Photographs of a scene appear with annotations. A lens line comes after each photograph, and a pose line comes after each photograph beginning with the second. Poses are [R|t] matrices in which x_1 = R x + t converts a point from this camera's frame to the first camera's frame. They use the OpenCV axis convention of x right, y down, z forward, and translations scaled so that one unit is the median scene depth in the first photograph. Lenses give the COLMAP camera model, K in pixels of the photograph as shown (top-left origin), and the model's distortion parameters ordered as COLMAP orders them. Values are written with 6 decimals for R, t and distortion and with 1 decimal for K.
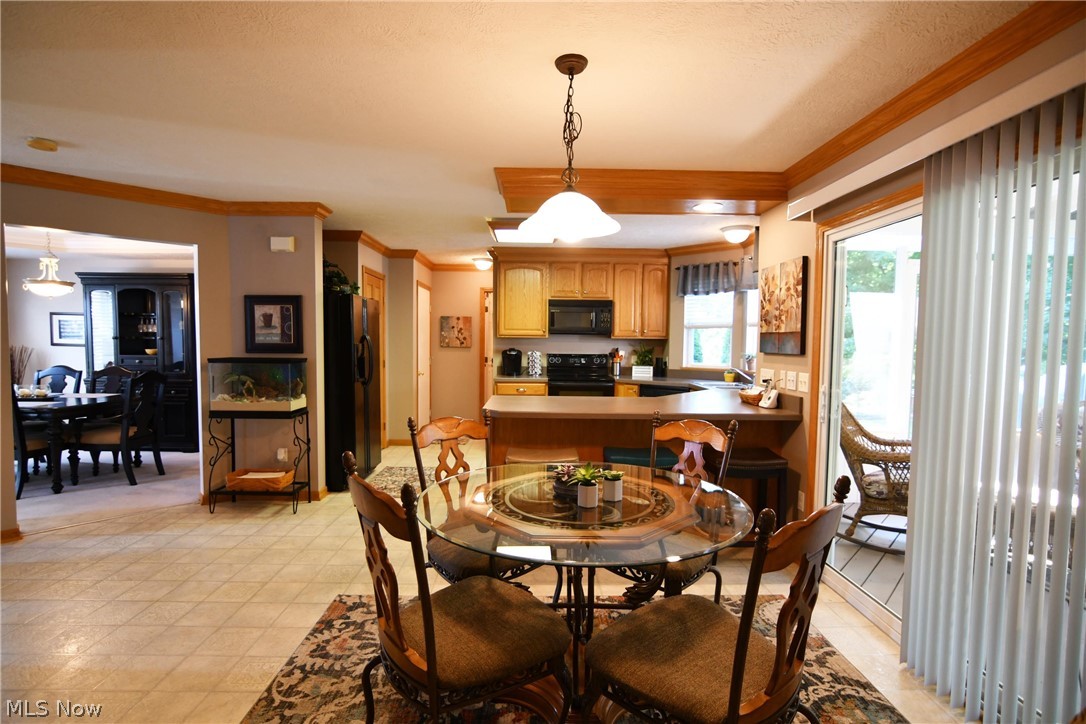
lens RADIAL K [[531.2, 0, 528.0], [0, 531.2, 366.6], [0, 0, 1]] dist [-0.027003, 0.007133]
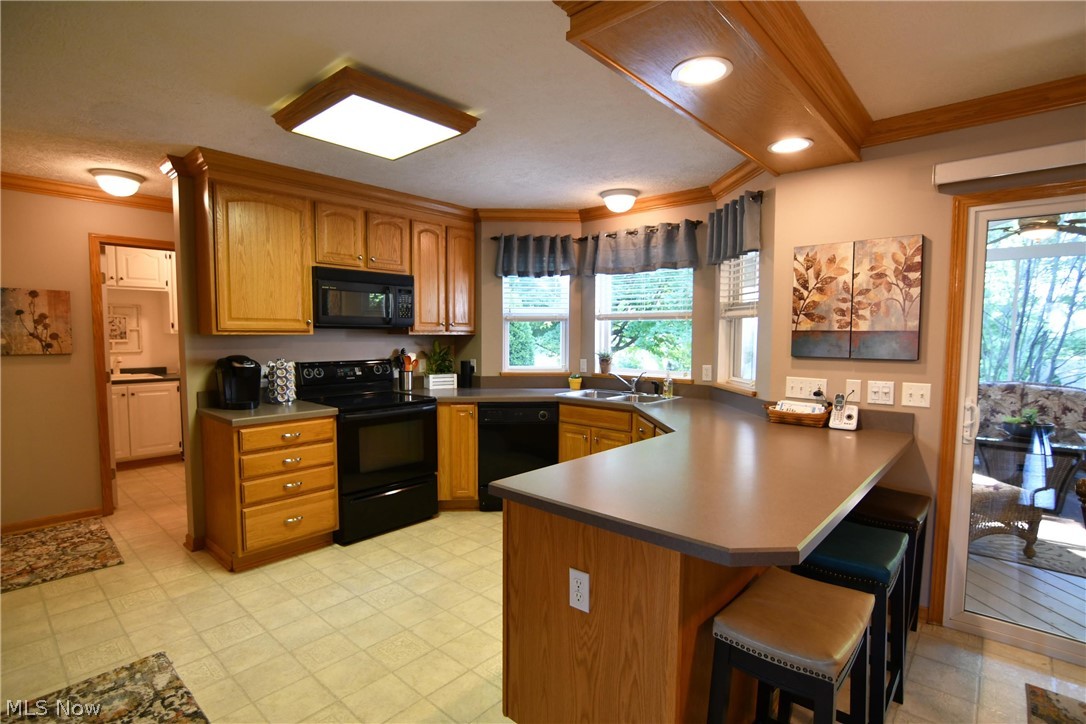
lens RADIAL K [[531.2, 0, 543.3], [0, 531.2, 369.1], [0, 0, 1]] dist [-0.027003, 0.007133]
pose [[0.664400, -0.056796, 0.745216, -0.224199], [0.039171, 0.998384, 0.041167, -0.032107], [-0.746350, 0.001839, 0.665551, 0.453636]]
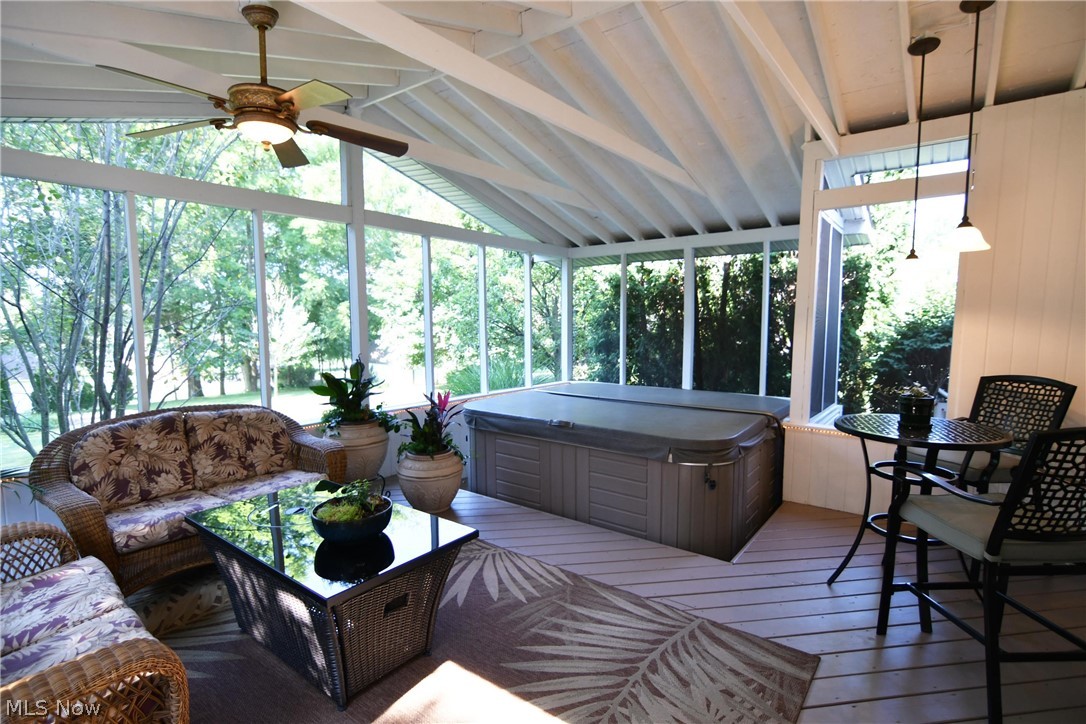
lens RADIAL K [[531.2, 0, 540.1], [0, 531.2, 361.4], [0, 0, 1]] dist [-0.027003, 0.007133]
pose [[-0.804067, -0.061841, 0.591313, 0.393711], [0.020873, 0.991026, 0.132028, -0.050257], [-0.594172, 0.118502, -0.795561, 0.634370]]
